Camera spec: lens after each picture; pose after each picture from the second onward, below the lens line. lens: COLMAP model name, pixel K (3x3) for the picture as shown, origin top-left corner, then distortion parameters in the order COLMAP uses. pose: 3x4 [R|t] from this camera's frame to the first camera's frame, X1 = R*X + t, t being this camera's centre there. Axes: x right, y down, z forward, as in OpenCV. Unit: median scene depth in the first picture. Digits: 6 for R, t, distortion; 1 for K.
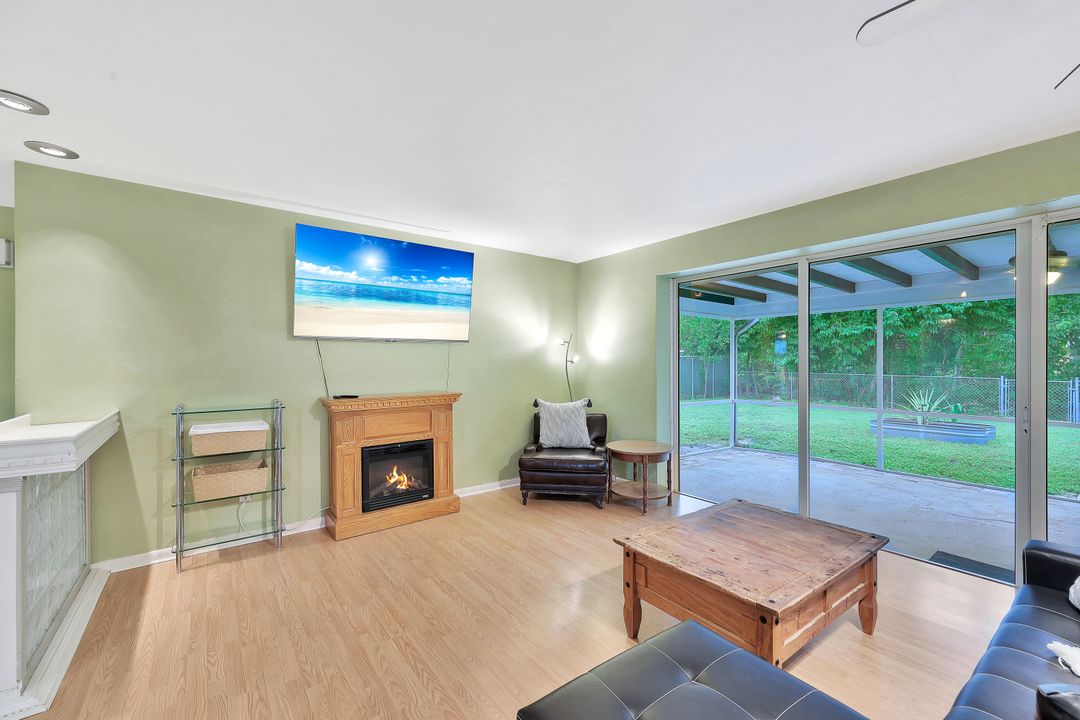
lens RADIAL K [[440.9, 0, 540.0], [0, 440.9, 360.0], [0, 0, 1]] dist [0.002088, 0.000196]
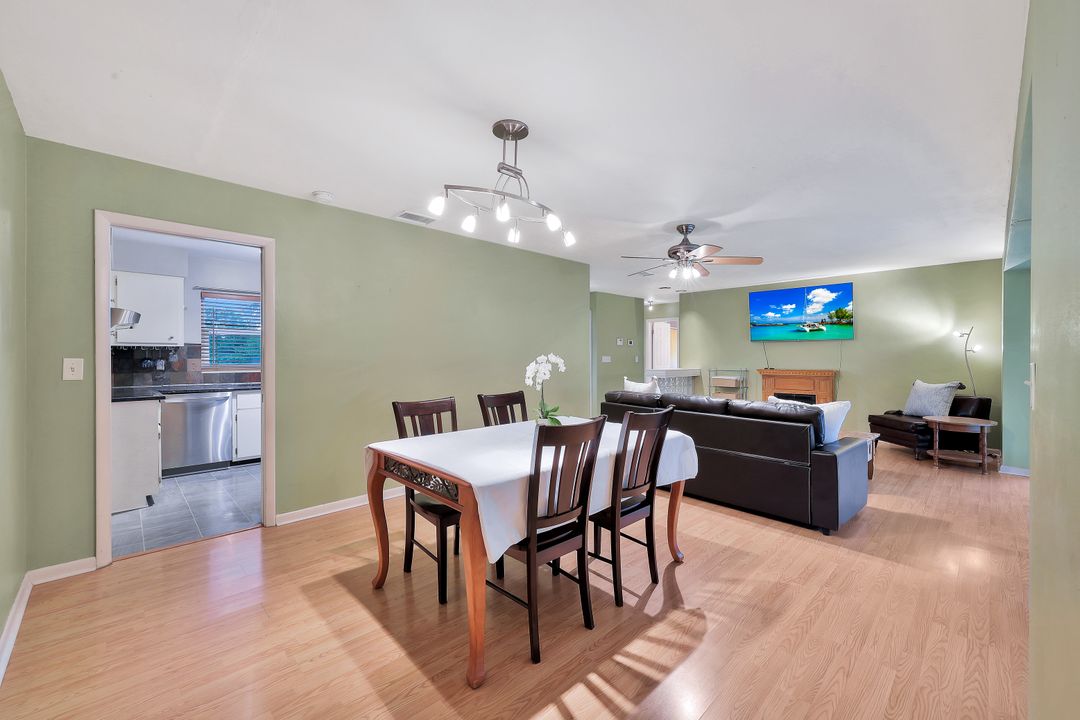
lens RADIAL K [[440.9, 0, 540.0], [0, 440.9, 360.0], [0, 0, 1]] dist [0.002088, 0.000196]
pose [[0.119749, 0.010192, -0.992752, 1.515377], [0.004602, 0.999931, 0.010821, 0.013584], [0.992793, -0.005864, 0.119694, -0.348307]]
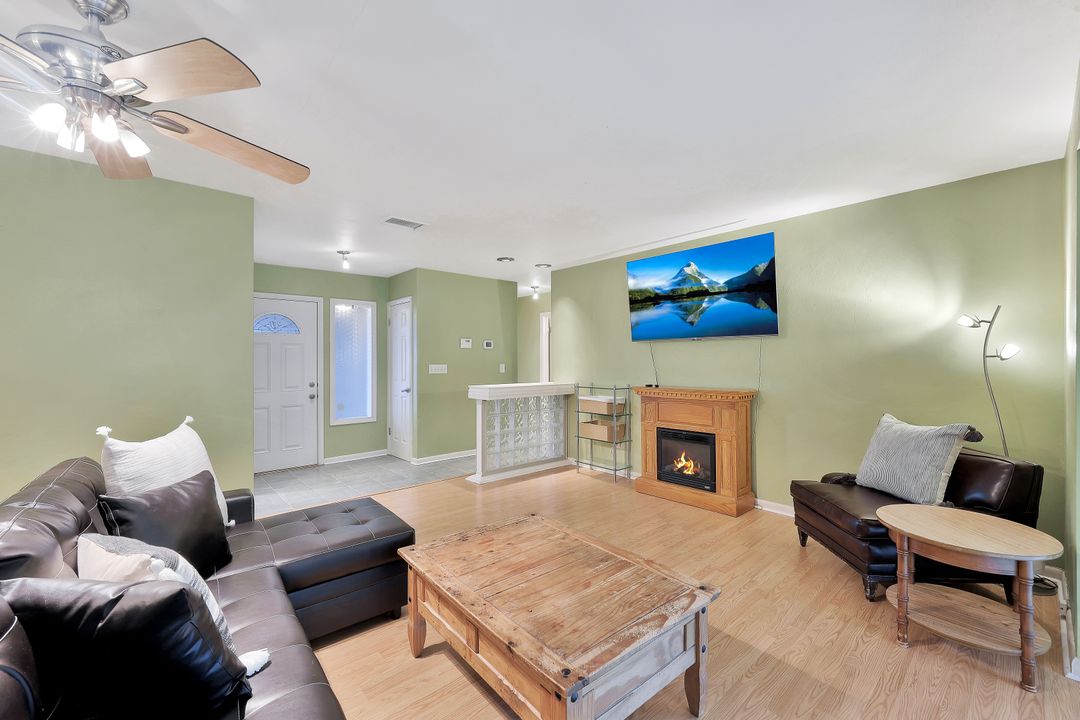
lens RADIAL K [[440.9, 0, 540.0], [0, 440.9, 360.0], [0, 0, 1]] dist [0.002088, 0.000196]
pose [[0.065125, -0.000509, -0.997877, 0.807087], [0.005654, 0.999984, -0.000141, 0.006270], [0.997861, -0.005633, 0.065127, 0.577622]]
